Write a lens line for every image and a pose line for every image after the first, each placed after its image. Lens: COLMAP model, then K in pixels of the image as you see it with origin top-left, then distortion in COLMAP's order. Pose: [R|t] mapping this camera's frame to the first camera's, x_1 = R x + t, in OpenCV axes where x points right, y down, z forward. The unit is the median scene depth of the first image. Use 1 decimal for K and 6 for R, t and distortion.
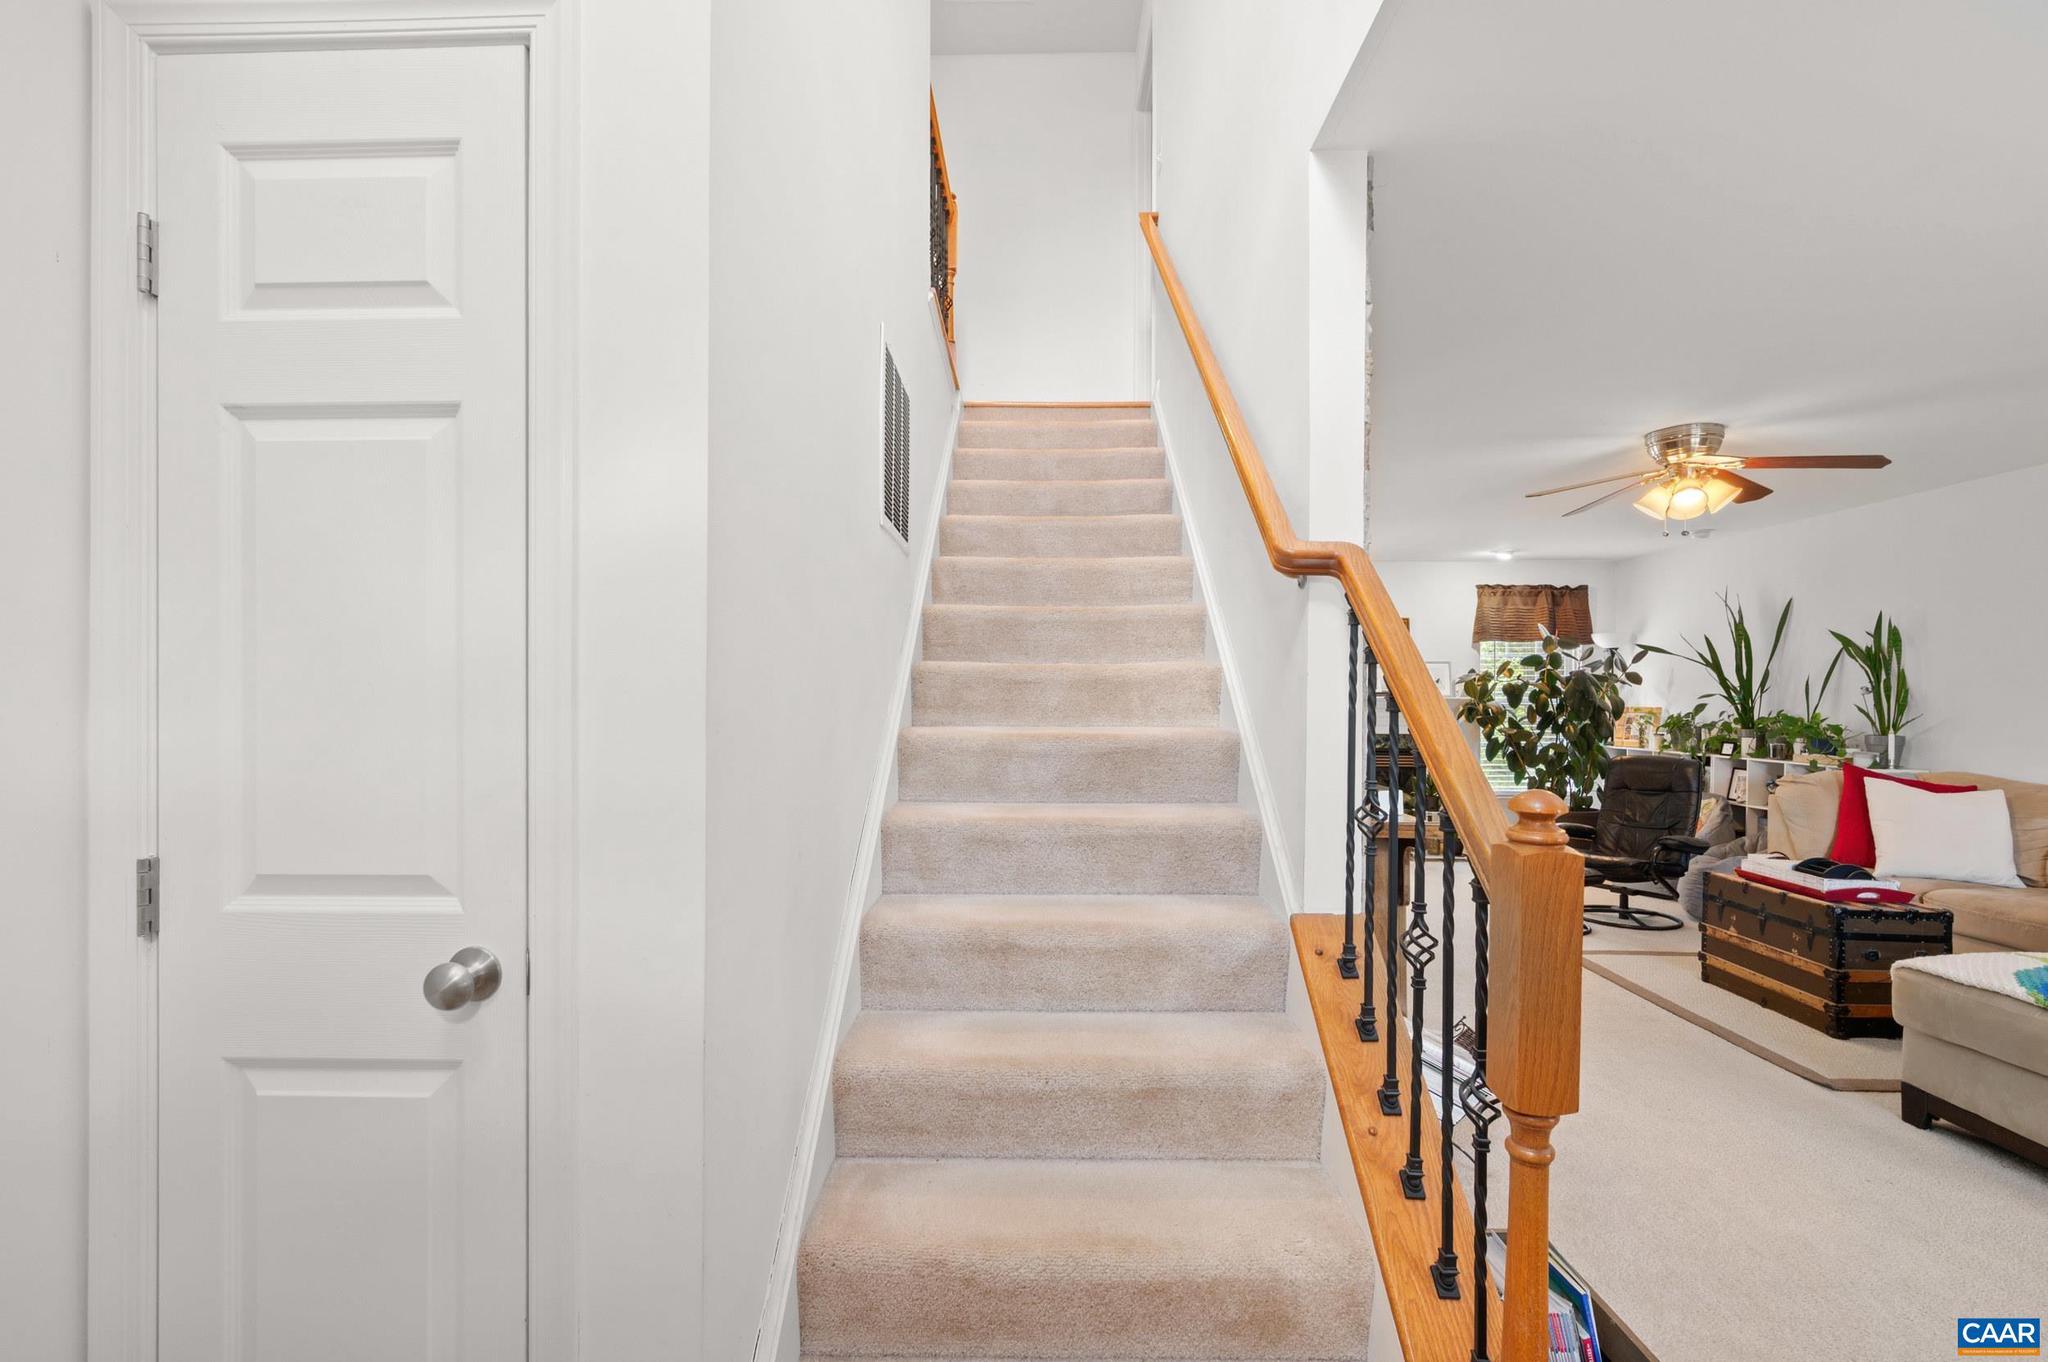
lens RADIAL K [[935.2, 0, 1021.5], [0, 935.2, 689.0], [0, 0, 1]] dist [0.000587, 0.000124]
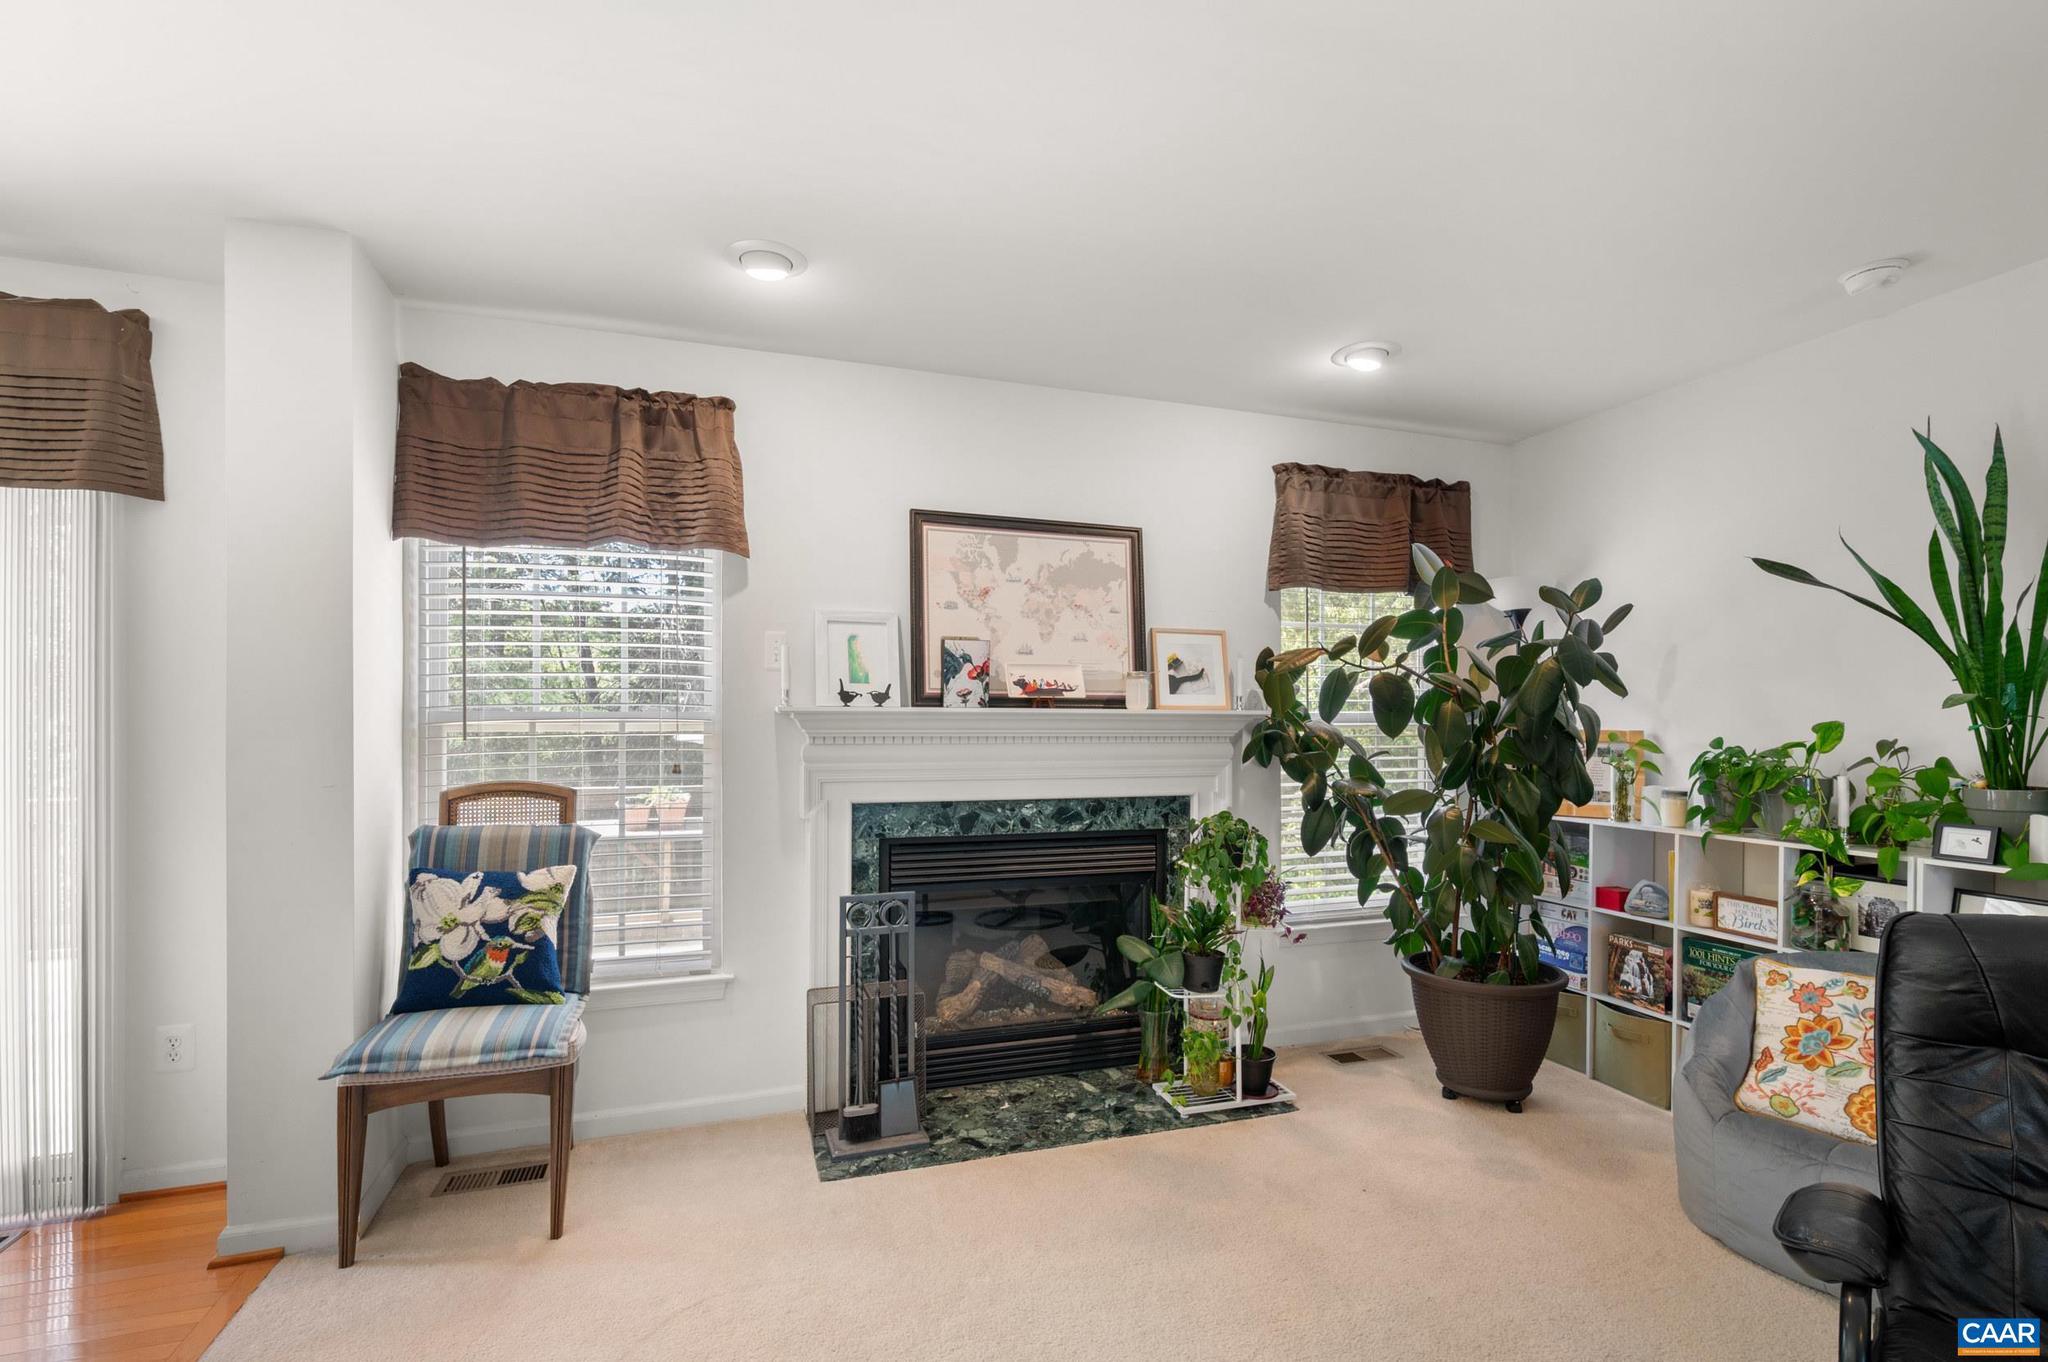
lens RADIAL K [[921.2, 0, 1034.7], [0, 921.2, 715.2], [0, 0, 1]] dist [0.003014, -0.000001]
pose [[0.940907, -0.002749, 0.338655, 0.300205], [0.000934, 0.999984, 0.005524, 0.011027], [-0.338665, -0.004881, 0.940894, 0.826556]]
